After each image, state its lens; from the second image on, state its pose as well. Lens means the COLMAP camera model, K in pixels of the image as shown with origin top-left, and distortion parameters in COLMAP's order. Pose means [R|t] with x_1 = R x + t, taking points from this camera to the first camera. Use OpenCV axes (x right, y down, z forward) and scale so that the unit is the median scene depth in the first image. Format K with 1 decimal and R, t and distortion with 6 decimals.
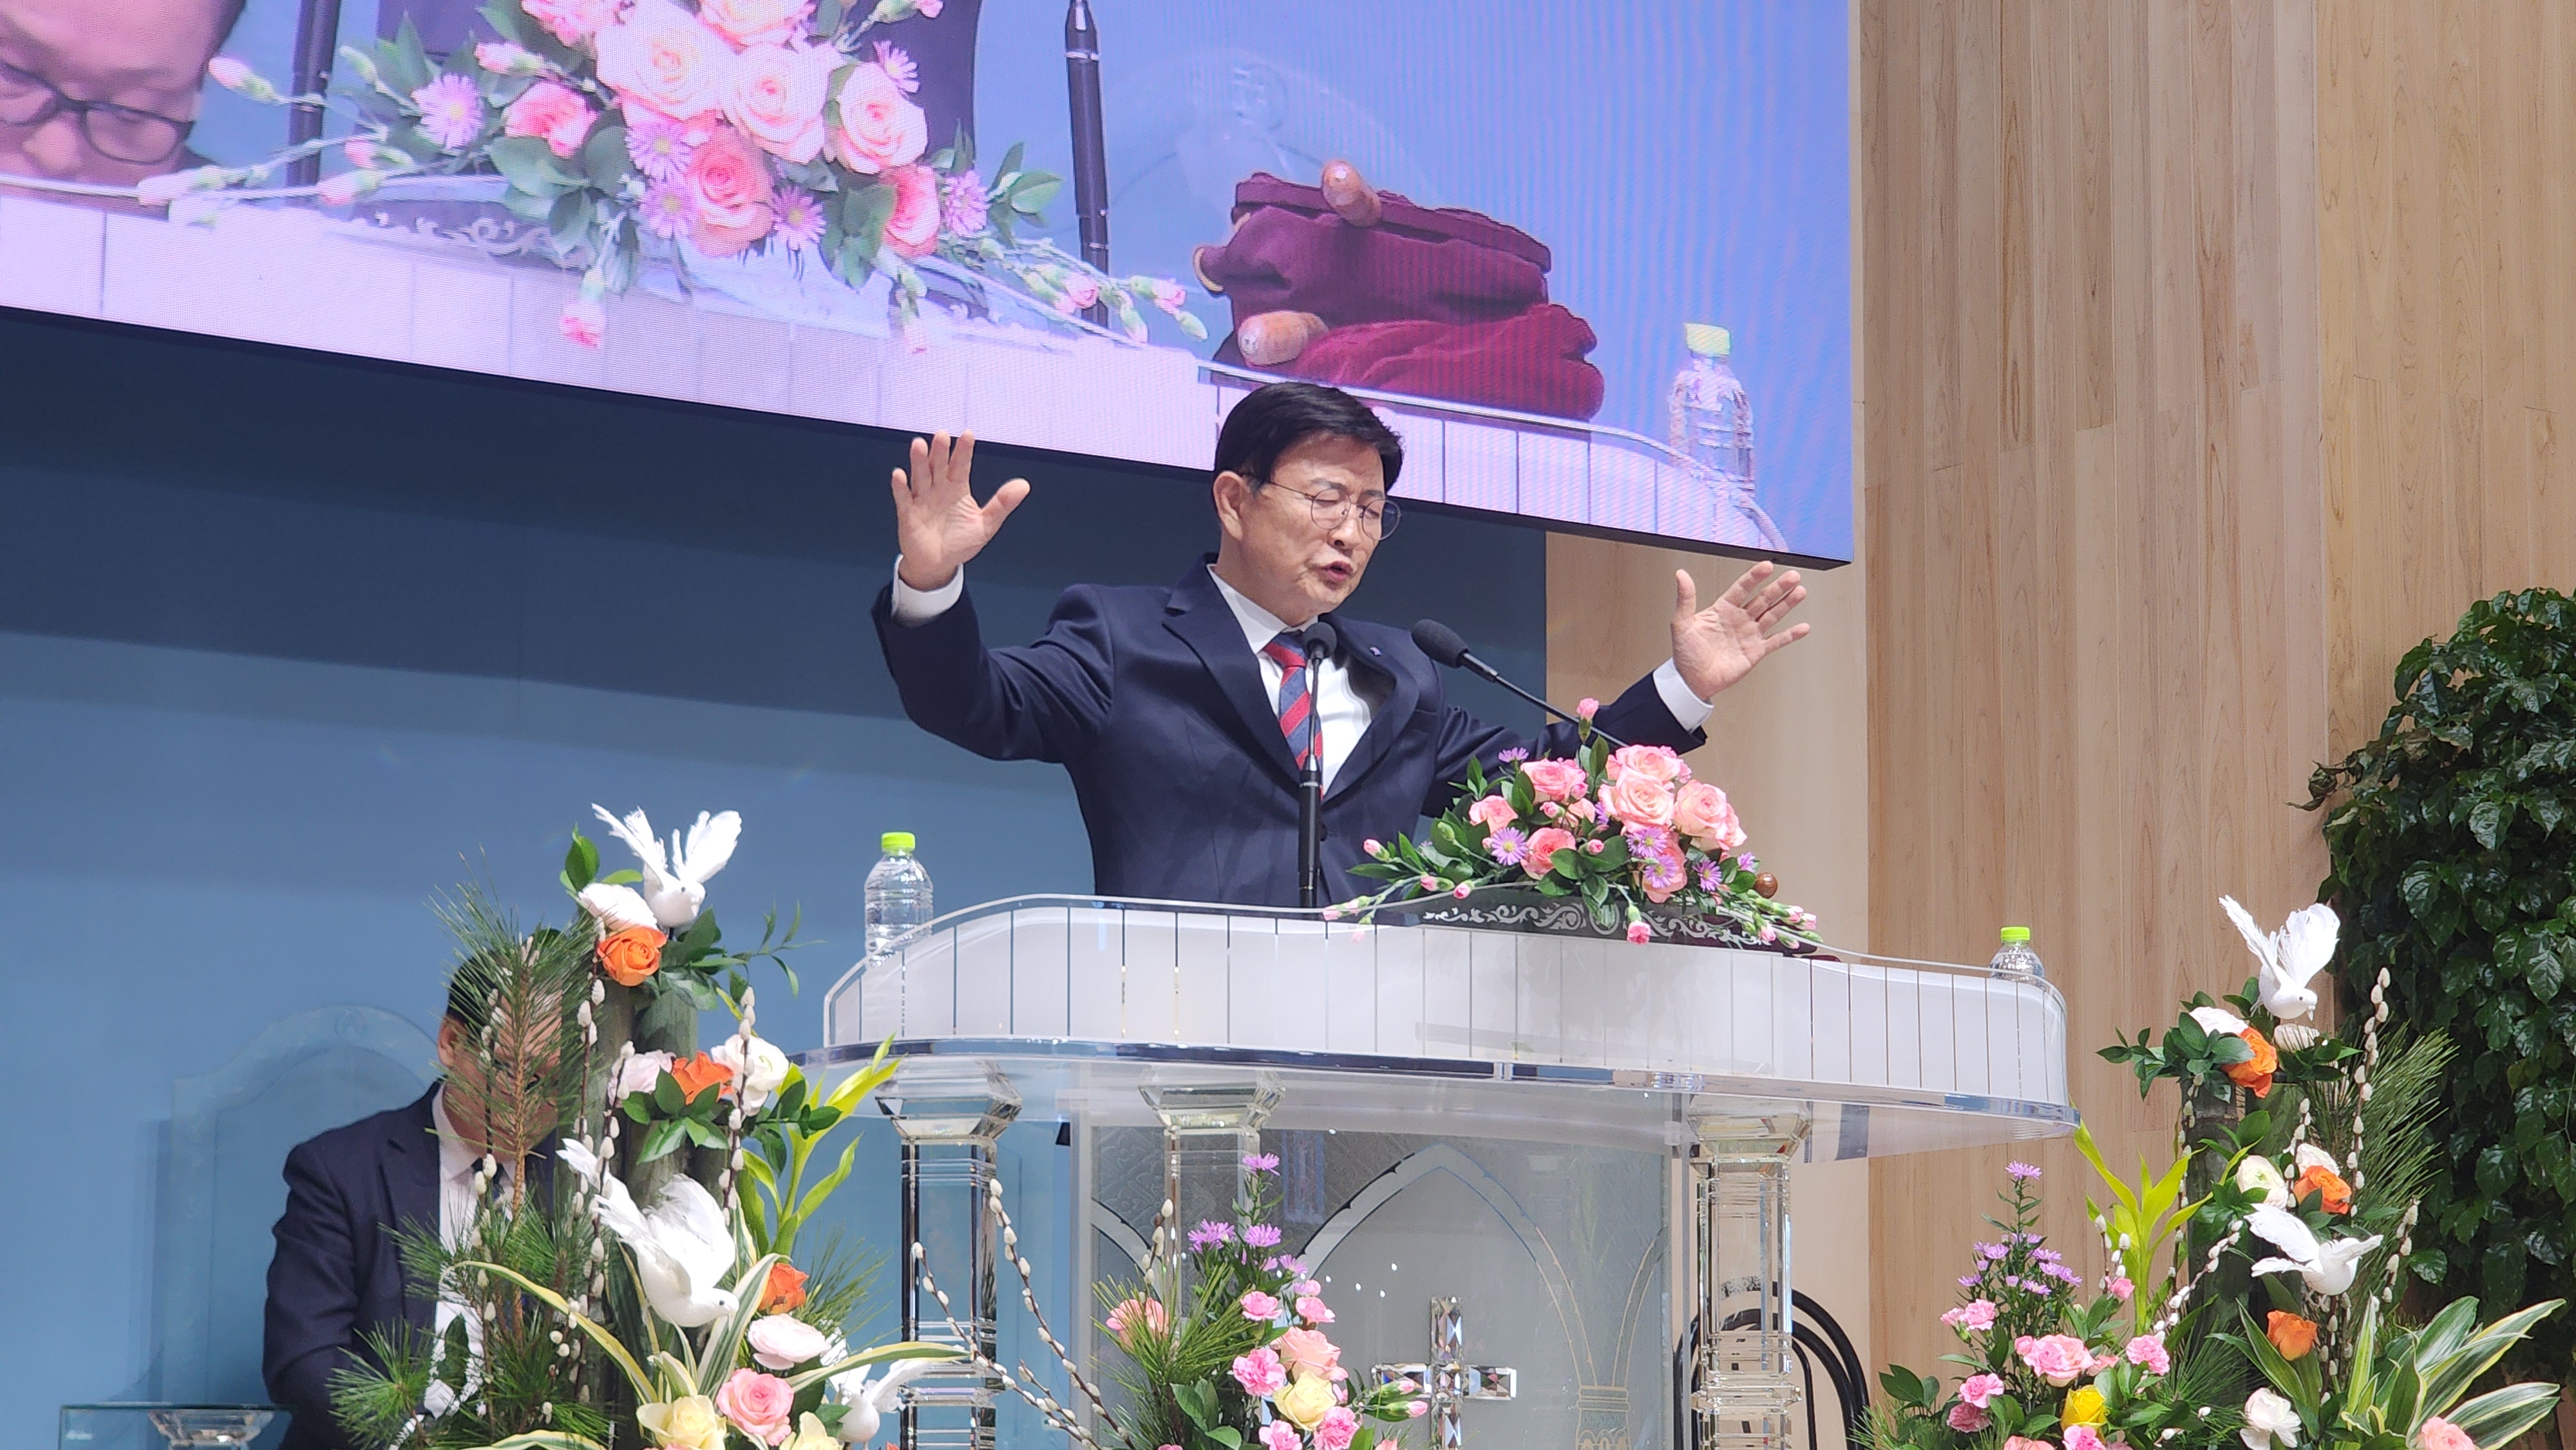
lens RADIAL K [[4859.4, 0, 1291.8], [0, 4859.4, 1150.1], [0, 0, 1]] dist [-0.178012, 1.403554]
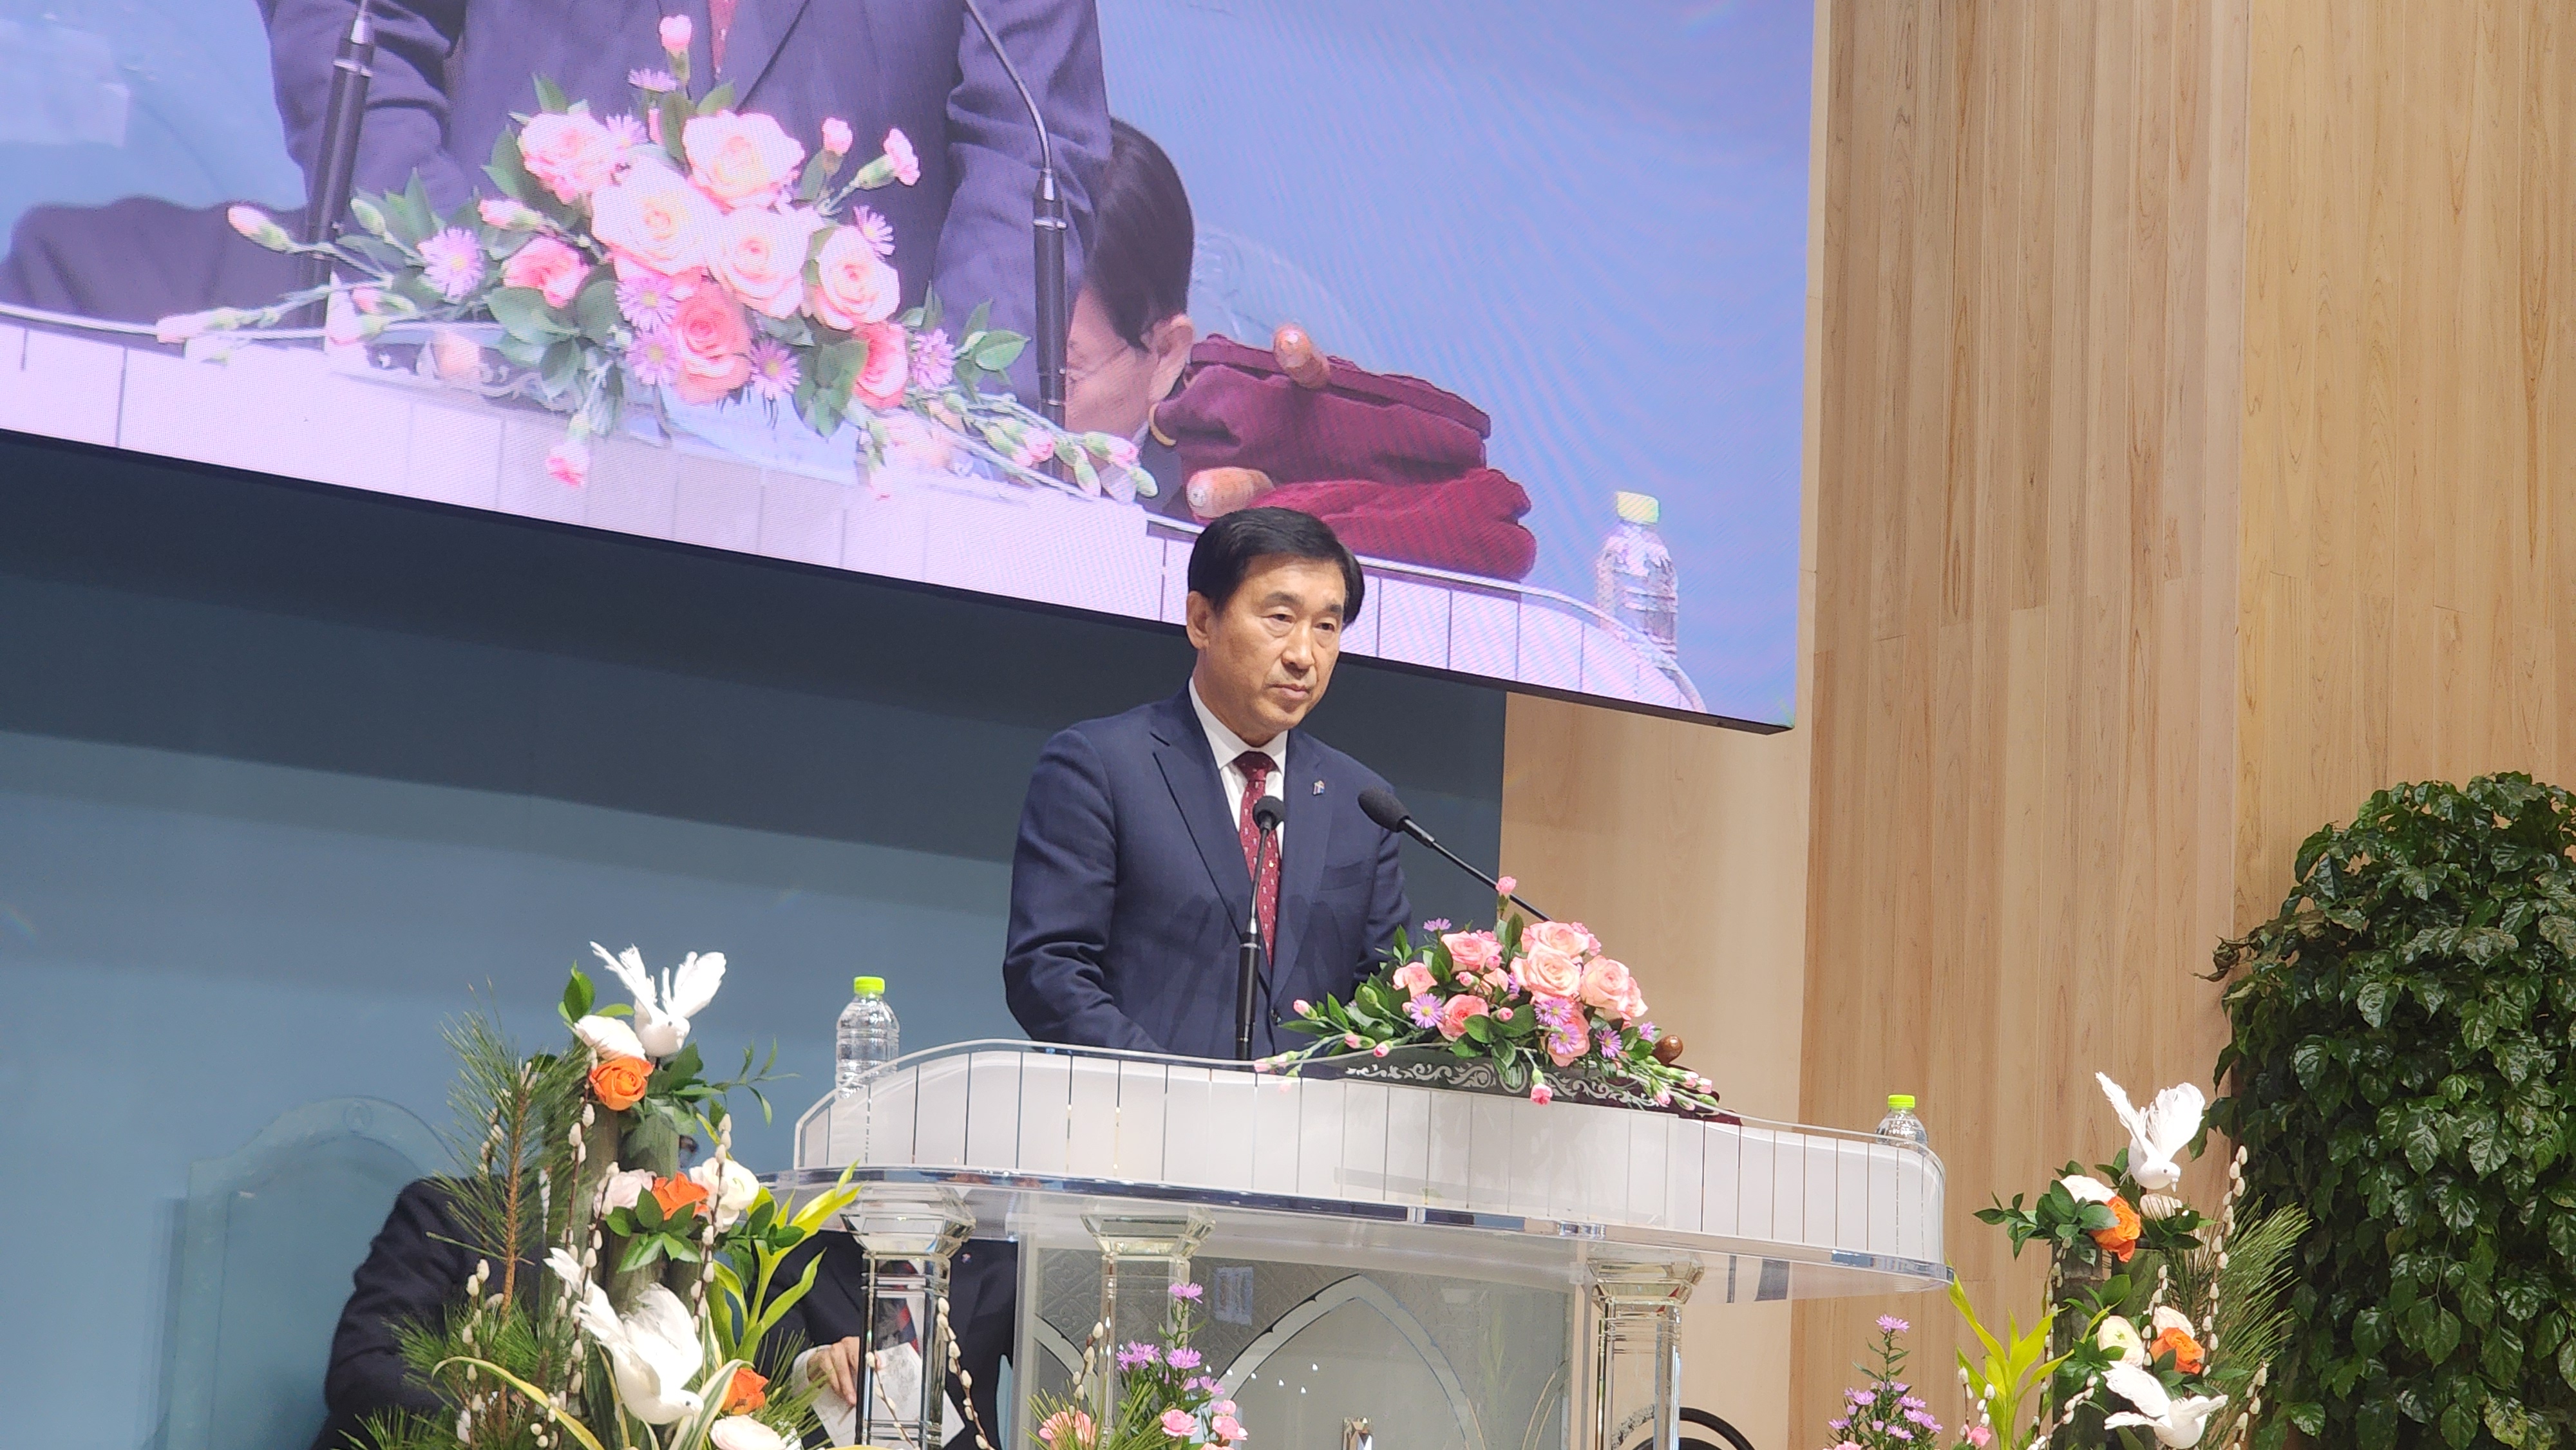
lens RADIAL K [[5180.2, 0, 1284.9], [0, 5180.2, 792.1], [0, 0, 1]] dist [-0.439725, 7.319378]
pose [[0.999173, 0.037841, 0.014901, -0.004416], [-0.036332, 0.995186, -0.091021, -0.003405], [-0.018274, 0.090404, 0.995738, -0.112631]]
